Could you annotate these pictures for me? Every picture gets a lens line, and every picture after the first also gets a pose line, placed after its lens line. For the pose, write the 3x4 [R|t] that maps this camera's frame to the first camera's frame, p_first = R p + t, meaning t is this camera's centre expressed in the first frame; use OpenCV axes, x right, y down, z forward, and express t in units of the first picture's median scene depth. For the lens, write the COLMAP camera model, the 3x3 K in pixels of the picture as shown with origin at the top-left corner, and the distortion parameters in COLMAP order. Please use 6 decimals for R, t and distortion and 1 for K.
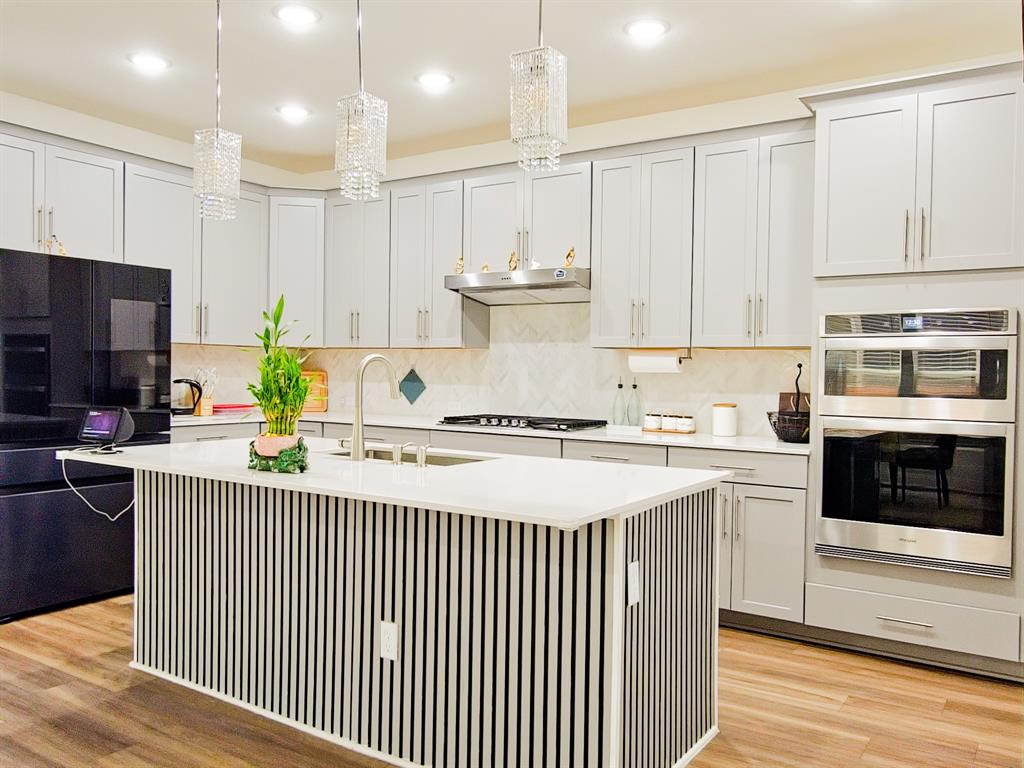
lens RADIAL K [[690.5, 0, 512.0], [0, 690.5, 384.0], [0, 0, 1]] dist [-0.025732, 0.027554]
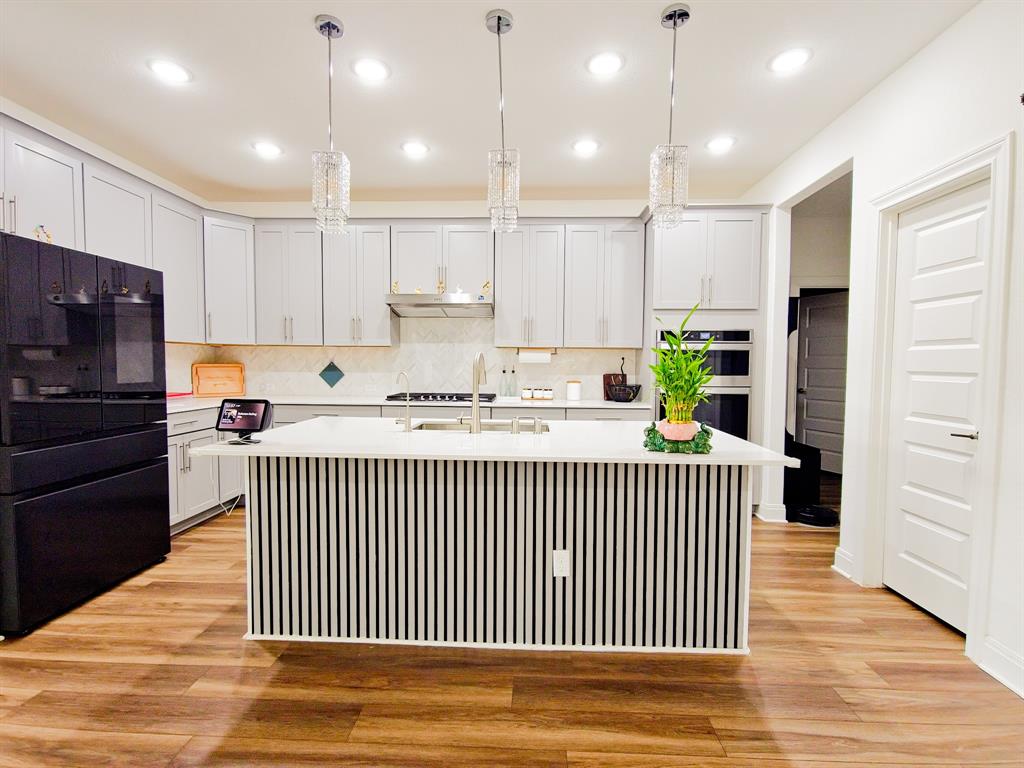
lens RADIAL K [[422.2, 0, 515.3], [0, 422.2, 384.0], [0, 0, 1]] dist [0.001434, 0.000323]
pose [[0.894042, -0.031788, 0.446853, -0.365071], [0.015039, 0.999047, 0.040980, -0.011285], [-0.447730, -0.029917, 0.893668, 0.175964]]
